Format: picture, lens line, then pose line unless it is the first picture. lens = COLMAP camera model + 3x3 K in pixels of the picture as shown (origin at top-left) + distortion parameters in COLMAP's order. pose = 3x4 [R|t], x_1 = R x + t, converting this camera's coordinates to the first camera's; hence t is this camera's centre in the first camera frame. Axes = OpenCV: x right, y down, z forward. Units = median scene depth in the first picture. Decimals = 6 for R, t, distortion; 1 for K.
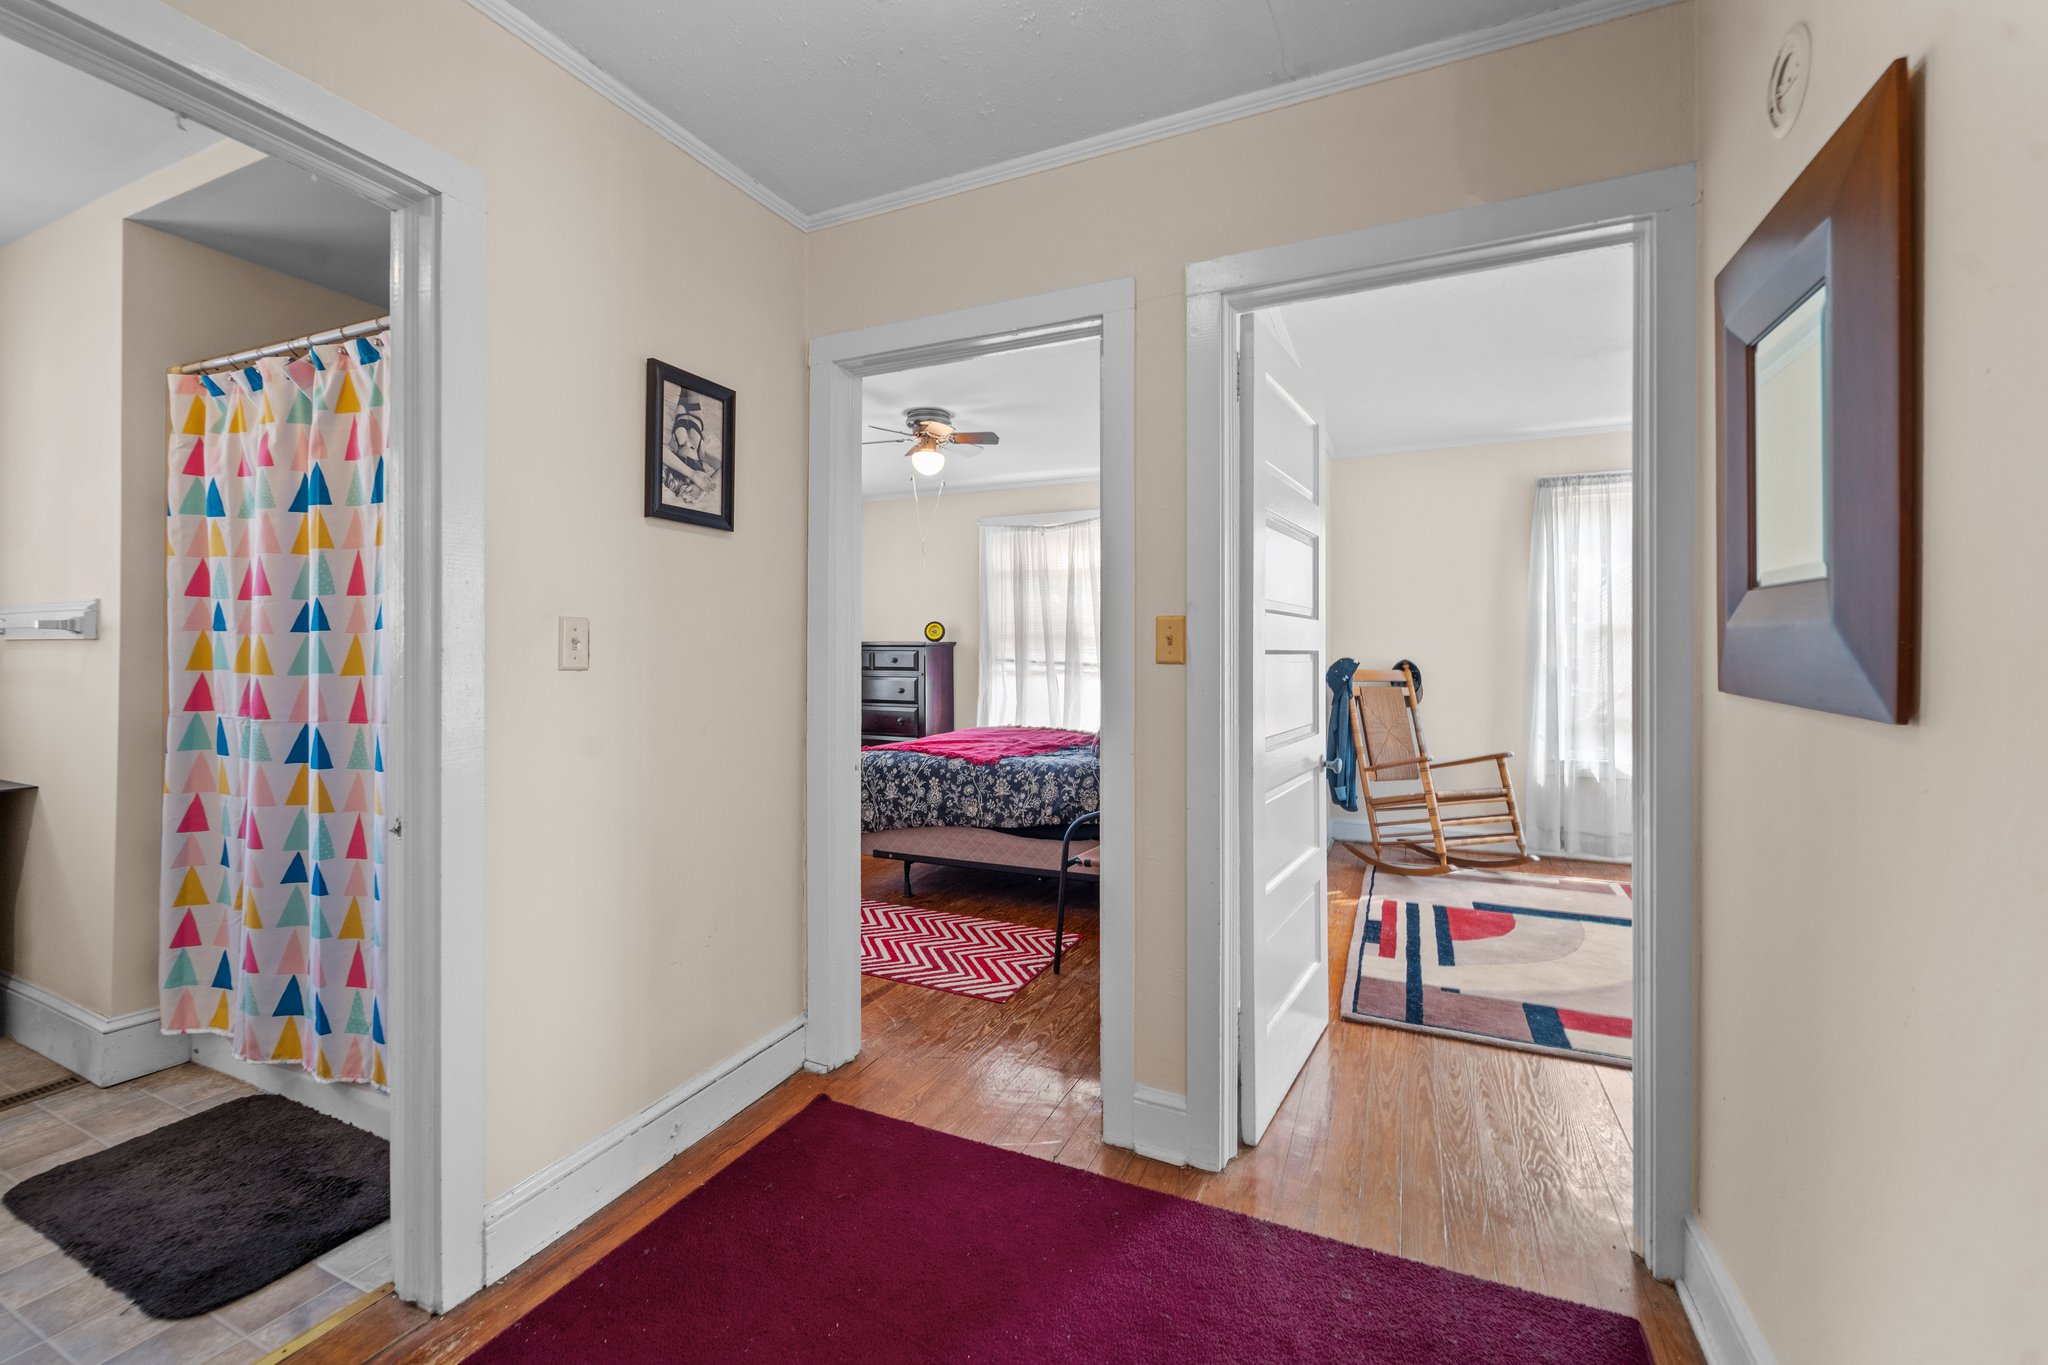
lens RADIAL K [[838.2, 0, 1025.7], [0, 838.2, 676.1], [0, 0, 1]] dist [0.002867, 0.000433]
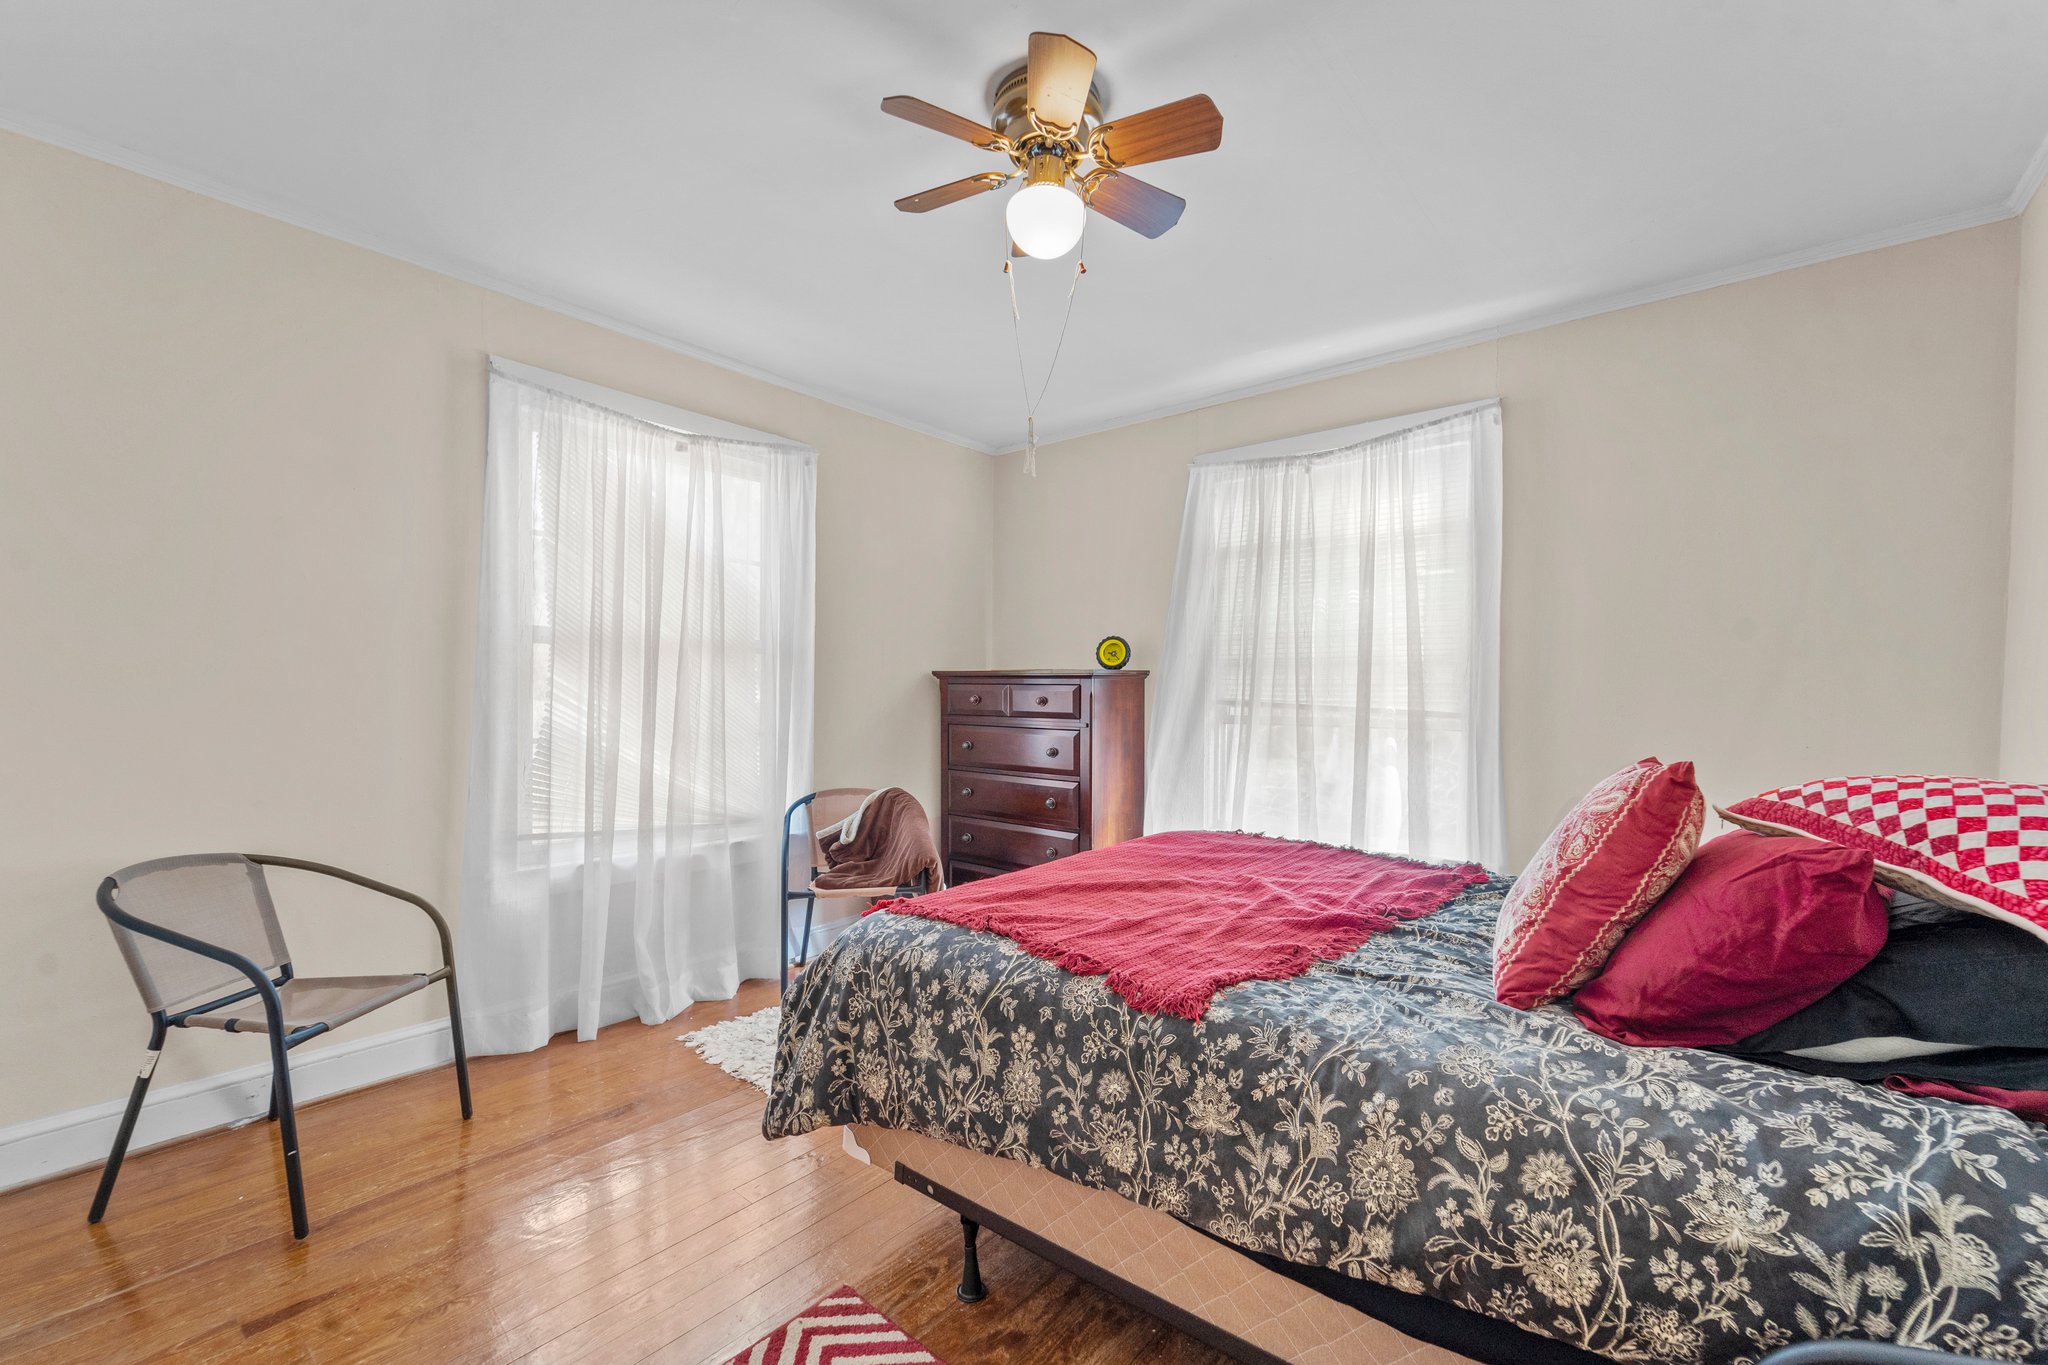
lens RADIAL K [[838.2, 0, 1029.1], [0, 838.2, 723.2], [0, 0, 1]] dist [0.002867, 0.000433]
pose [[0.964869, 0.015590, -0.262267, -0.013883], [-0.012888, 0.999845, 0.012023, -0.015486], [0.262414, -0.008221, 0.964920, 0.655508]]
